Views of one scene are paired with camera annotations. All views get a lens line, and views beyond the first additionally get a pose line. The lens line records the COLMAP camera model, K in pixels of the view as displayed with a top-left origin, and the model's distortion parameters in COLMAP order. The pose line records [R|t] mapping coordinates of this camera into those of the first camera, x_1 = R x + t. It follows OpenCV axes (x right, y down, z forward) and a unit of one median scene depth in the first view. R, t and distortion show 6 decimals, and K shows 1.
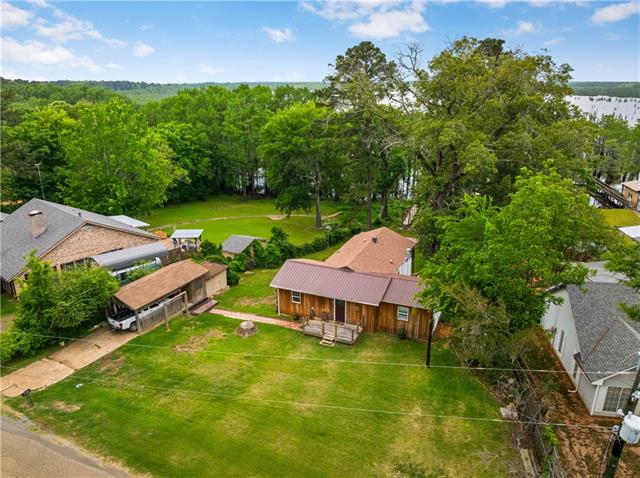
lens RADIAL K [[461.0, 0, 321.6], [0, 461.0, 234.8], [0, 0, 1]] dist [-0.029260, 0.003318]
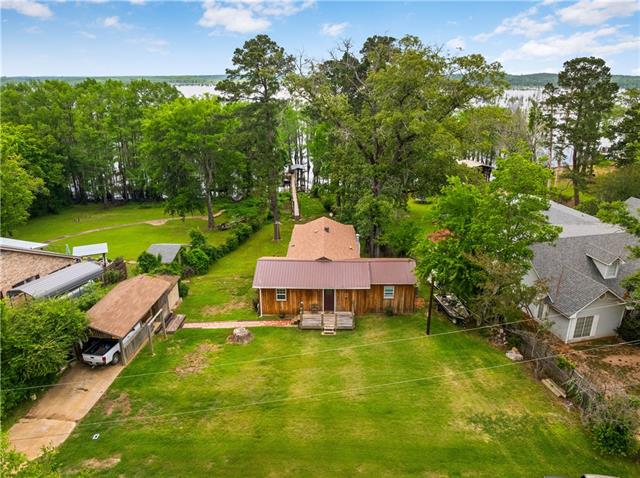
lens RADIAL K [[461.0, 0, 322.4], [0, 461.0, 237.7], [0, 0, 1]] dist [-0.029260, 0.003318]
pose [[0.922309, -0.119637, 0.367469, -0.323783], [0.113830, 0.992791, 0.037521, -0.012441], [-0.369309, 0.007223, 0.929279, 0.052947]]
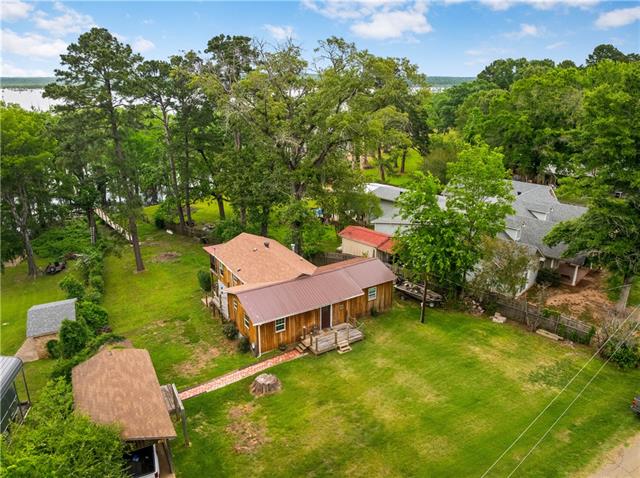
lens RADIAL K [[461.0, 0, 320.9], [0, 461.0, 242.3], [0, 0, 1]] dist [-0.029260, 0.003318]
pose [[0.569881, -0.270698, 0.775859, -0.652218], [0.253961, 0.955978, 0.147002, -0.125179], [-0.781498, 0.113265, 0.613541, 0.389143]]
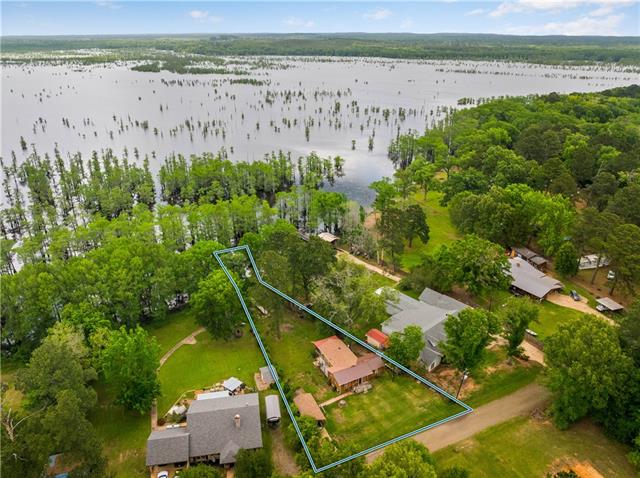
lens RADIAL K [[461.0, 0, 318.5], [0, 461.0, 239.9], [0, 0, 1]] dist [-0.029260, 0.003318]
pose [[0.637403, -0.317968, 0.701864, -1.894284], [0.251110, 0.946877, 0.200919, -1.337508], [-0.728465, 0.048179, 0.683387, -0.871146]]
